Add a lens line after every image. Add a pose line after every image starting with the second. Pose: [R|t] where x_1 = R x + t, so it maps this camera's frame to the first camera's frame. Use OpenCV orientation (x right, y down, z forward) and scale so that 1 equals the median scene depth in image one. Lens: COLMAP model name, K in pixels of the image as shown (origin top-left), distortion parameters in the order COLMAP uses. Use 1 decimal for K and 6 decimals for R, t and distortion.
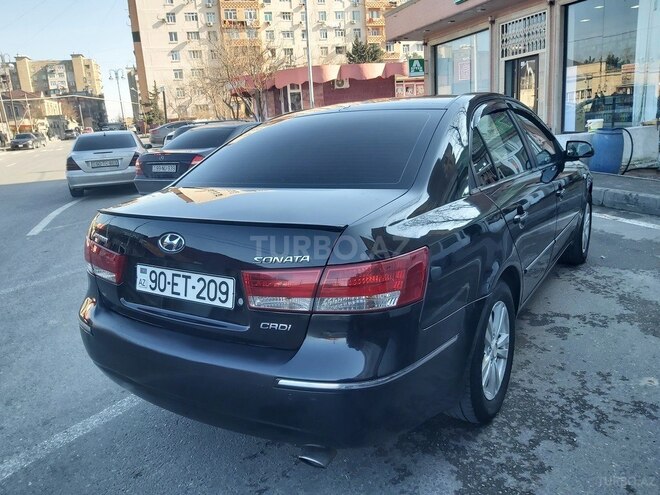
lens RADIAL K [[506.9, 0, 325.0], [0, 506.9, 253.9], [0, 0, 1]] dist [0.050312, -0.095547]
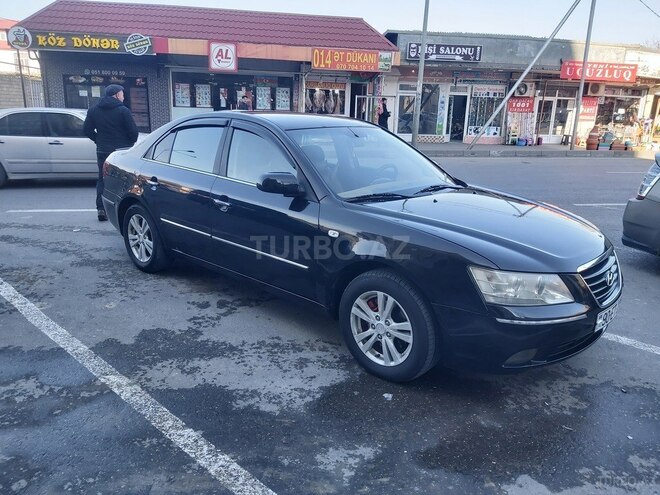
lens RADIAL K [[506.9, 0, 330.7], [0, 506.9, 247.9], [0, 0, 1]] dist [0.050312, -0.095547]
pose [[-0.153062, 0.317478, -0.935831, 1.263098], [-0.265649, 0.898914, 0.348403, -0.406062], [0.951842, 0.301930, -0.053252, 1.090578]]
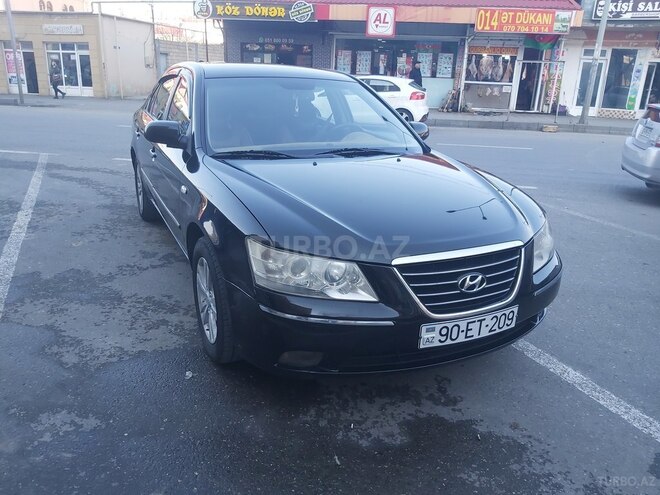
lens RADIAL K [[506.9, 0, 328.0], [0, 506.9, 246.8], [0, 0, 1]] dist [0.050312, -0.095547]
pose [[-0.510307, 0.320632, -0.797986, 1.018563], [-0.218796, 0.848962, 0.481033, -0.472730], [0.831694, 0.420070, -0.363079, 1.501084]]
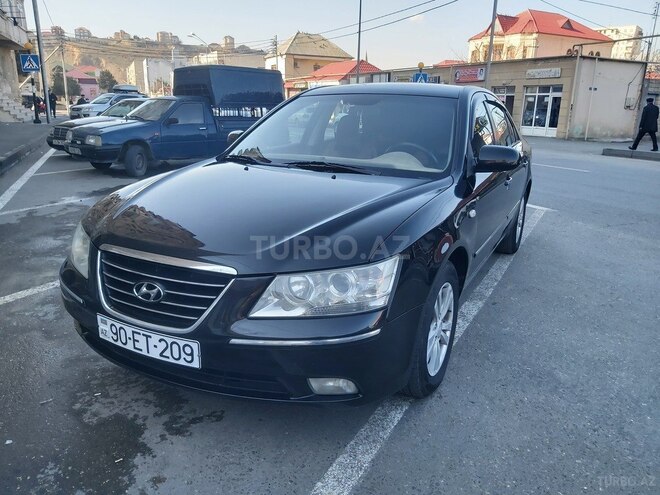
lens RADIAL K [[506.9, 0, 328.6], [0, 506.9, 249.0], [0, 0, 1]] dist [0.050312, -0.095547]
pose [[-0.993454, 0.072204, -0.088521, 0.394531], [0.016847, 0.859045, 0.511623, -0.496389], [0.112985, 0.506783, -0.854638, 1.862819]]
